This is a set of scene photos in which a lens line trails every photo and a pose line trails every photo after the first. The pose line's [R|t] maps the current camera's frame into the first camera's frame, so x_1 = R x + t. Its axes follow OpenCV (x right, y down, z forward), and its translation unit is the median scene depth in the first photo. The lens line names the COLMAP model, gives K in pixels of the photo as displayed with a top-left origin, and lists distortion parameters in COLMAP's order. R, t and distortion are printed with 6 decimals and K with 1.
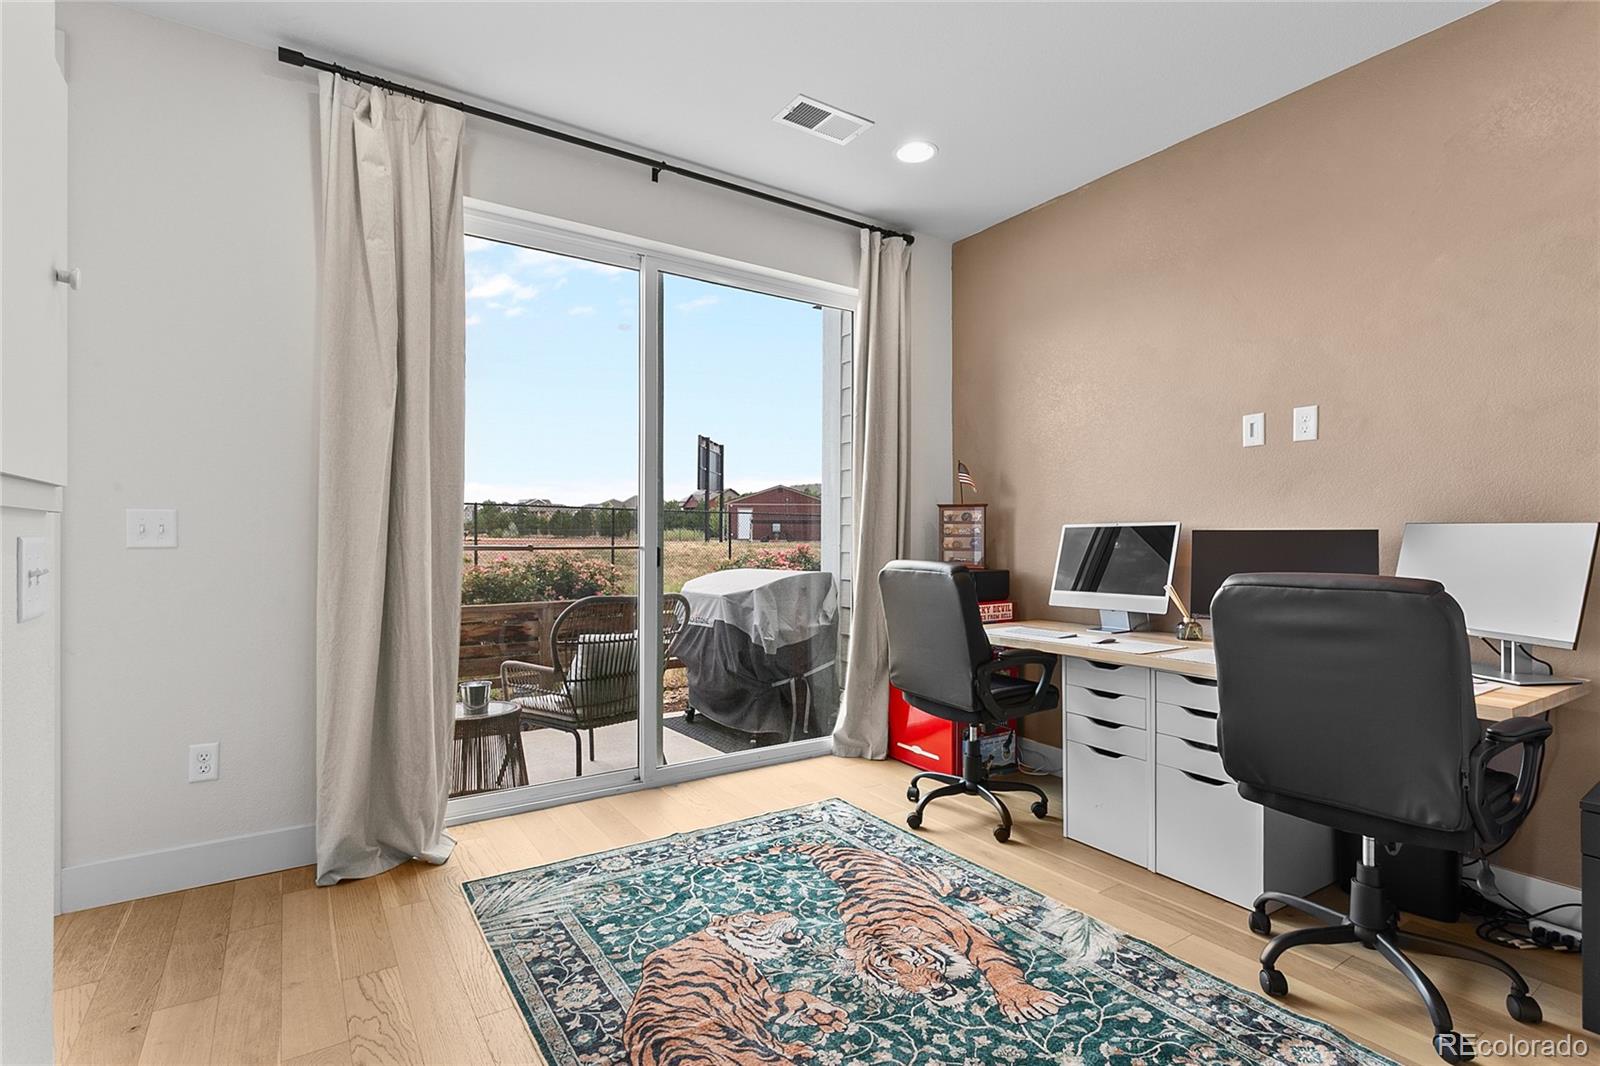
lens RADIAL K [[767.3, 0, 791.3], [0, 767.3, 536.6], [0, 0, 1]] dist [0.003697, 0.003355]
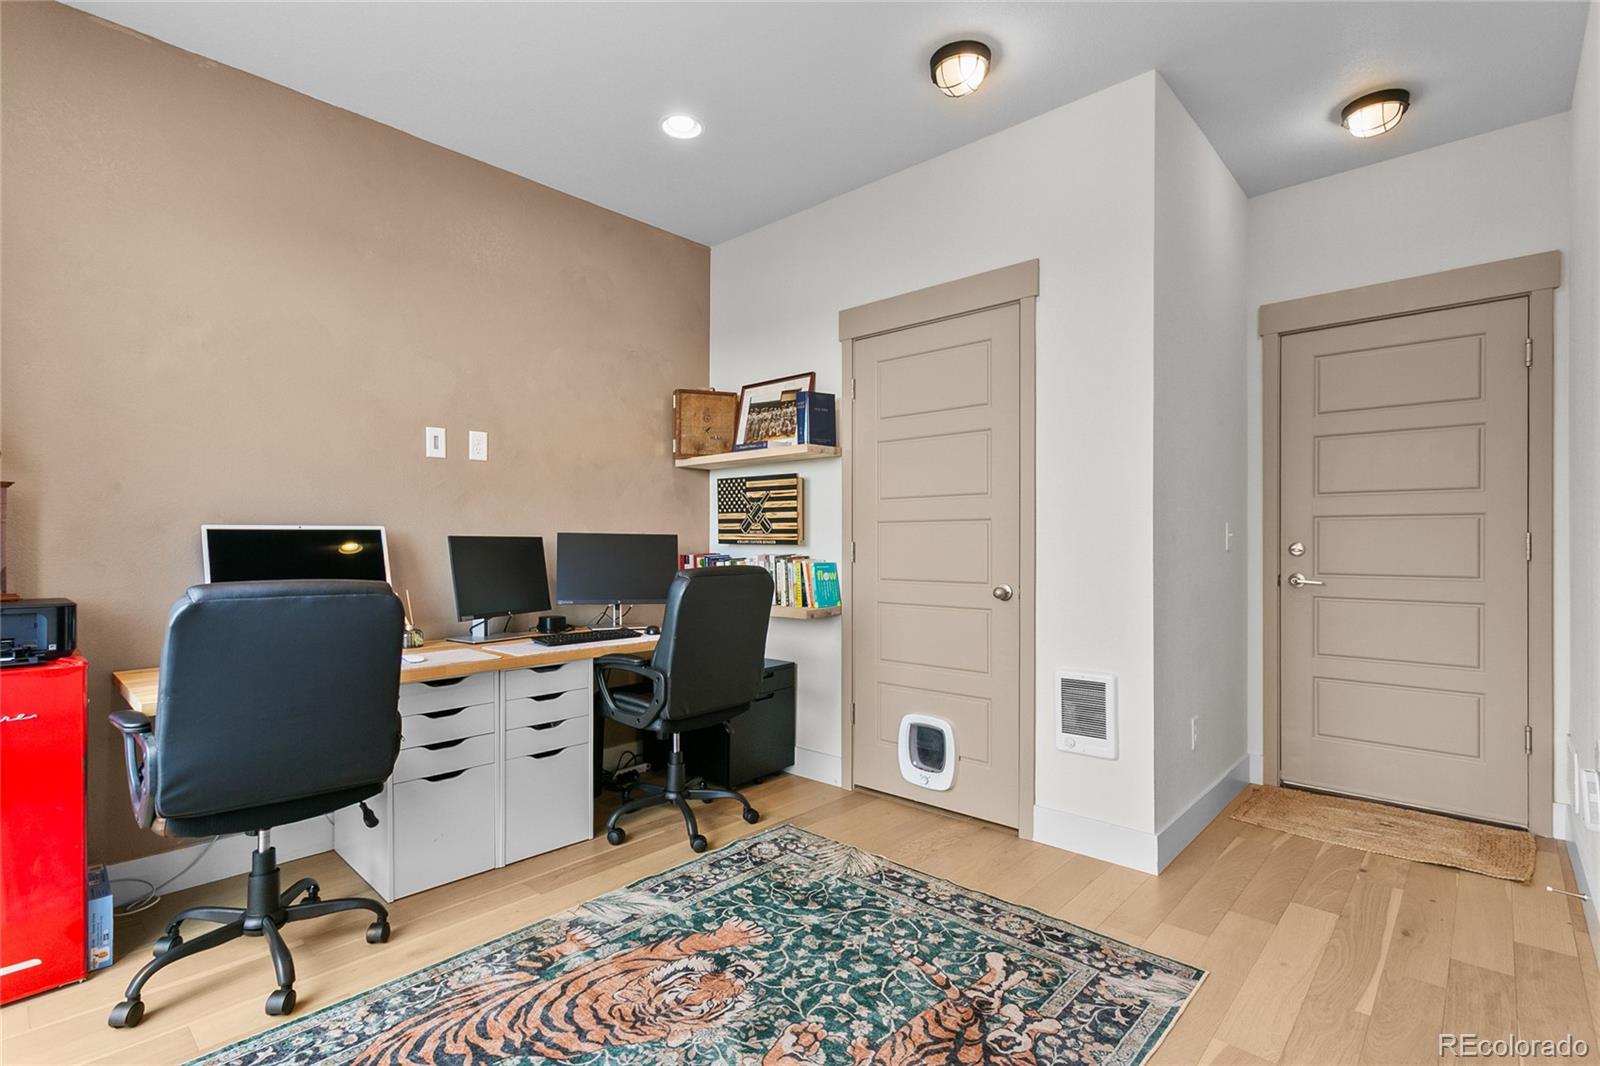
lens RADIAL K [[767.3, 0, 790.6], [0, 767.3, 539.9], [0, 0, 1]] dist [0.003697, 0.003355]
pose [[-0.242071, 0.002951, 0.970254, -0.762894], [-0.002173, 0.999991, -0.003583, -0.000230], [-0.970256, -0.002976, -0.242062, 1.067464]]
